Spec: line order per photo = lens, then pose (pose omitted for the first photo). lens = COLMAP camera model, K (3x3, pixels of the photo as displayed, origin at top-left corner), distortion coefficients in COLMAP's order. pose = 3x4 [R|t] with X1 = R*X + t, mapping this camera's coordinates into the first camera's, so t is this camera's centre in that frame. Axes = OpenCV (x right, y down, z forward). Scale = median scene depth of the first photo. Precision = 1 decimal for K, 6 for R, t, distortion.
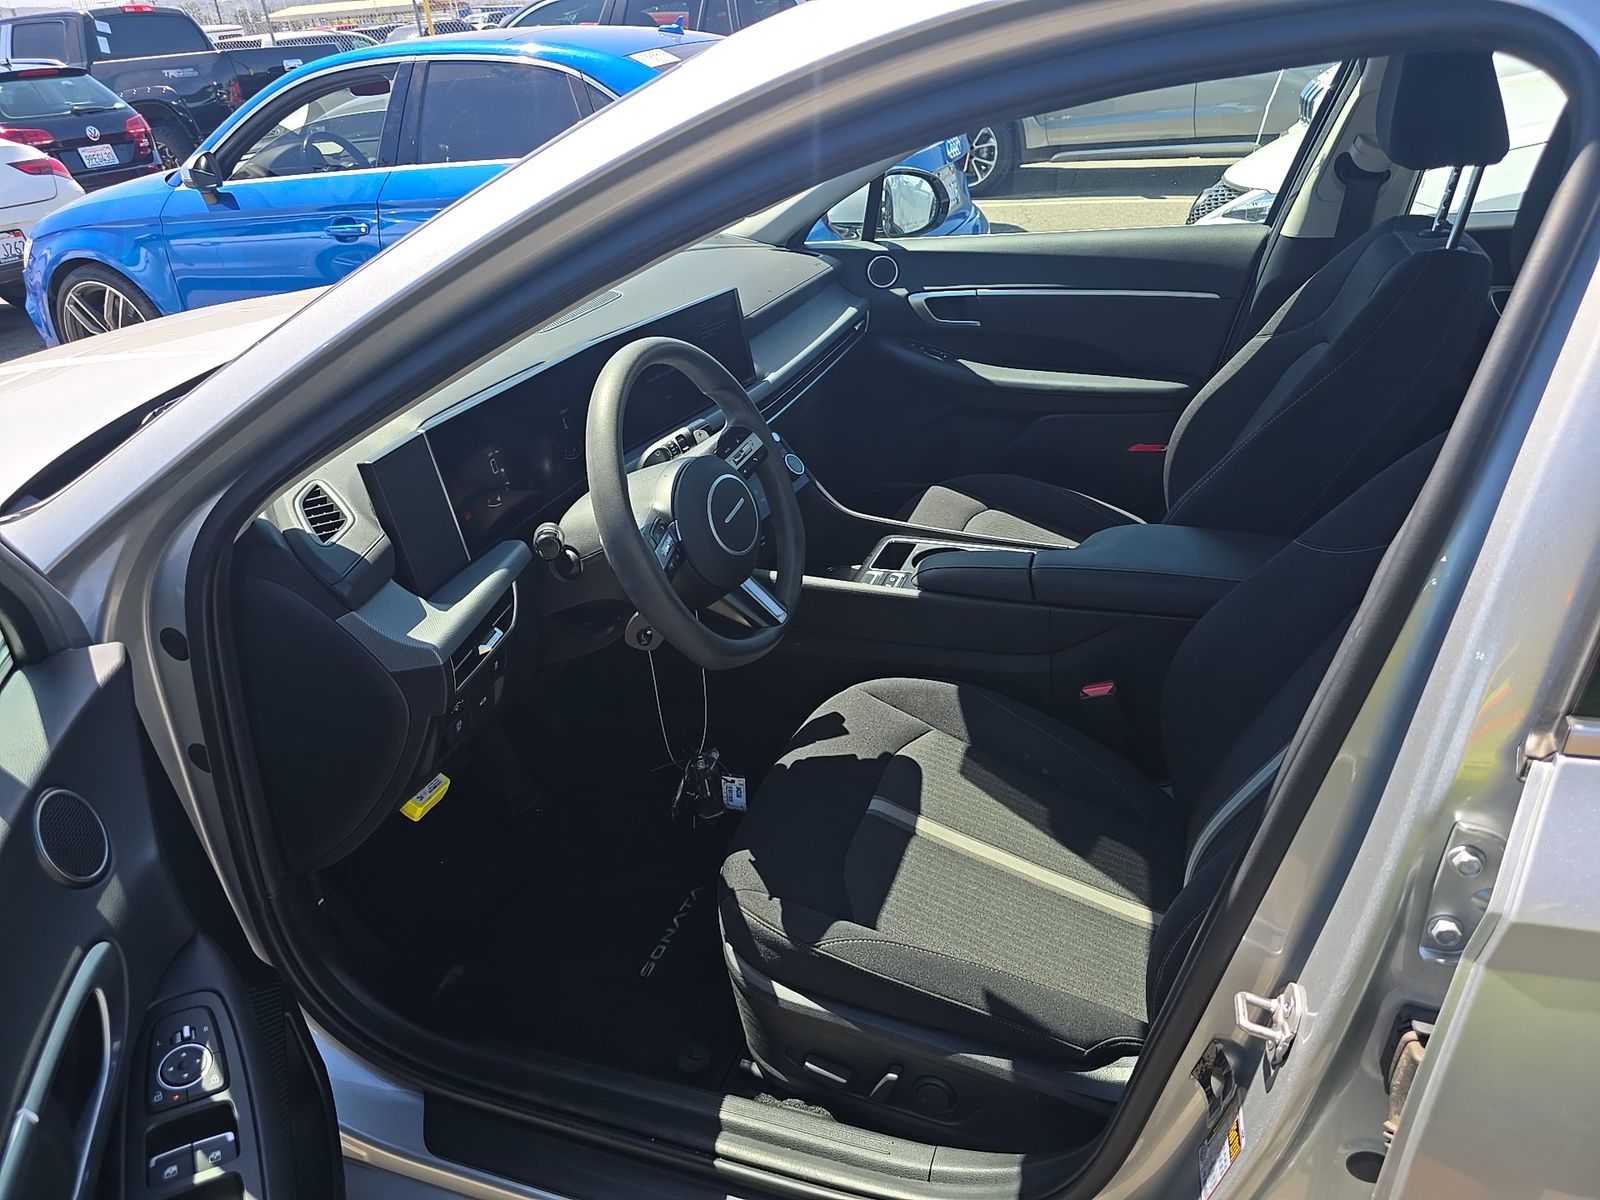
lens RADIAL K [[1094.5, 0, 799.4], [0, 1094.5, 603.0], [0, 0, 1]] dist [0.023026, -0.023504]
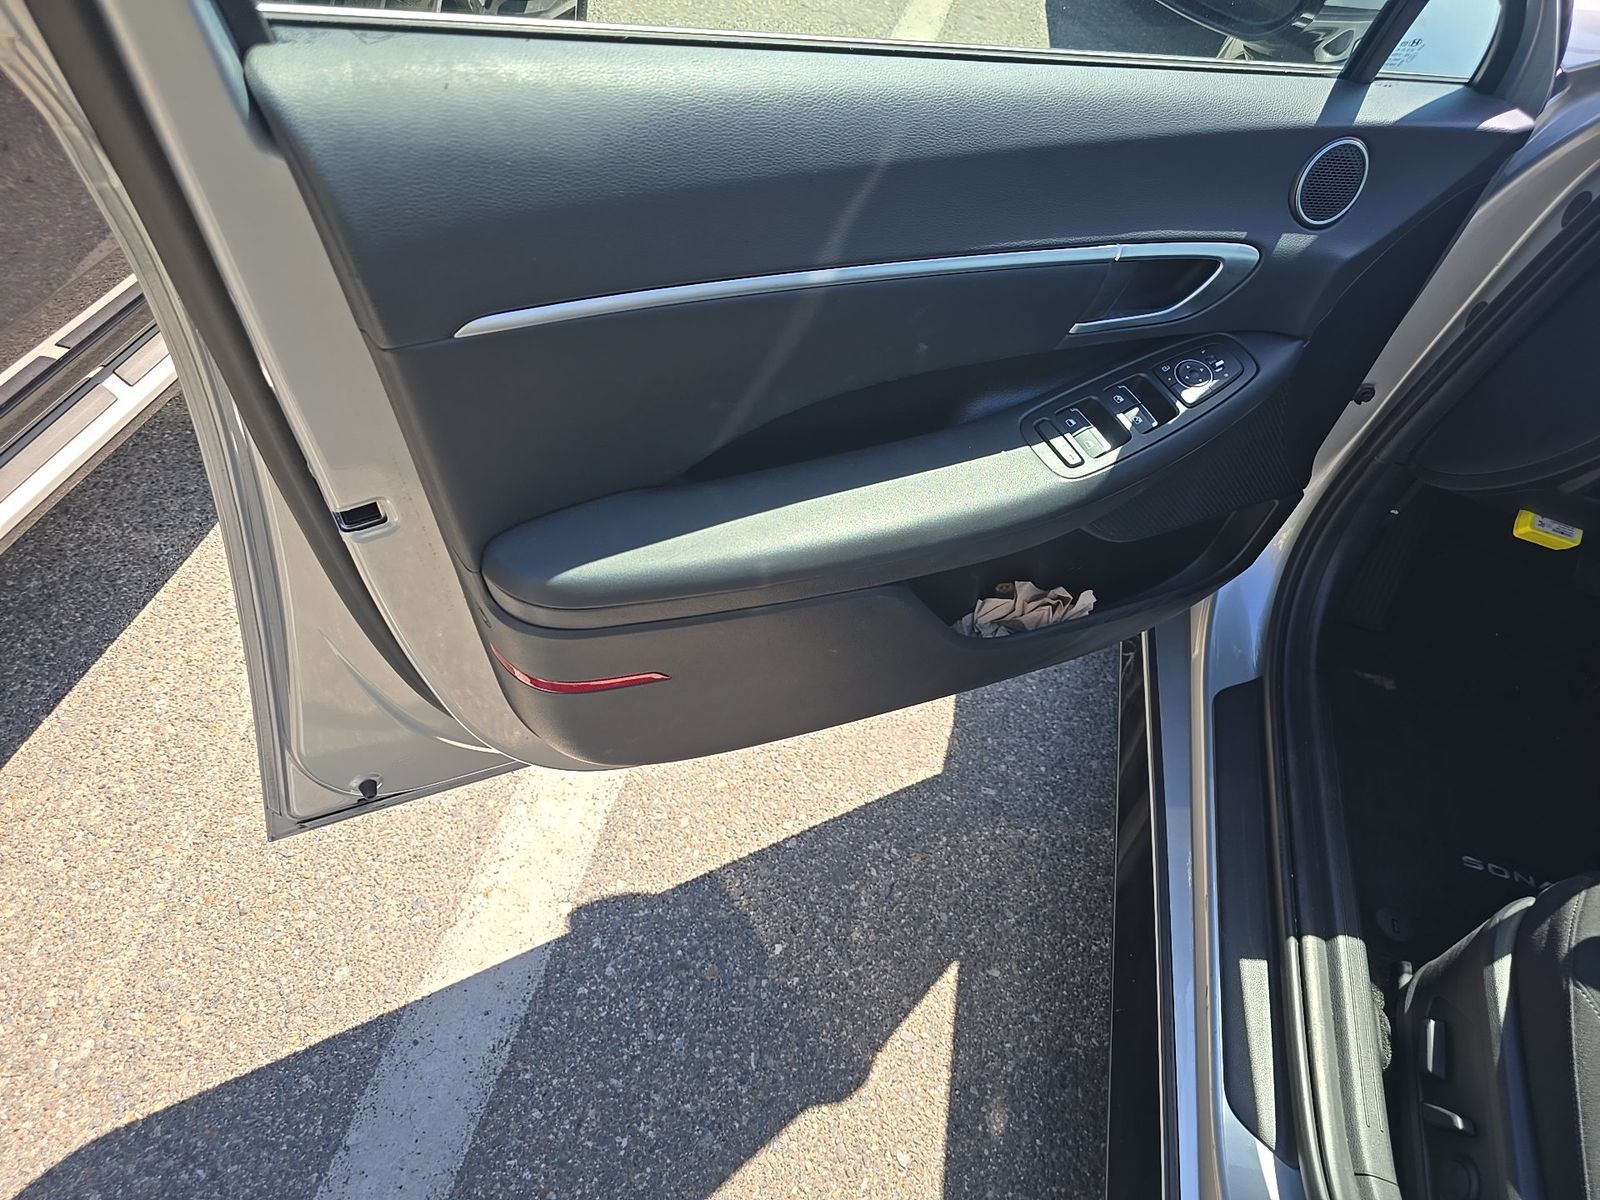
lens RADIAL K [[1094.5, 0, 800.9], [0, 1094.5, 599.7], [0, 0, 1]] dist [0.023026, -0.023504]
pose [[0.091844, 0.819606, -0.565518, 0.186375], [-0.629309, 0.487903, 0.604915, 0.044710], [0.771709, 0.300327, 0.560596, 0.024105]]
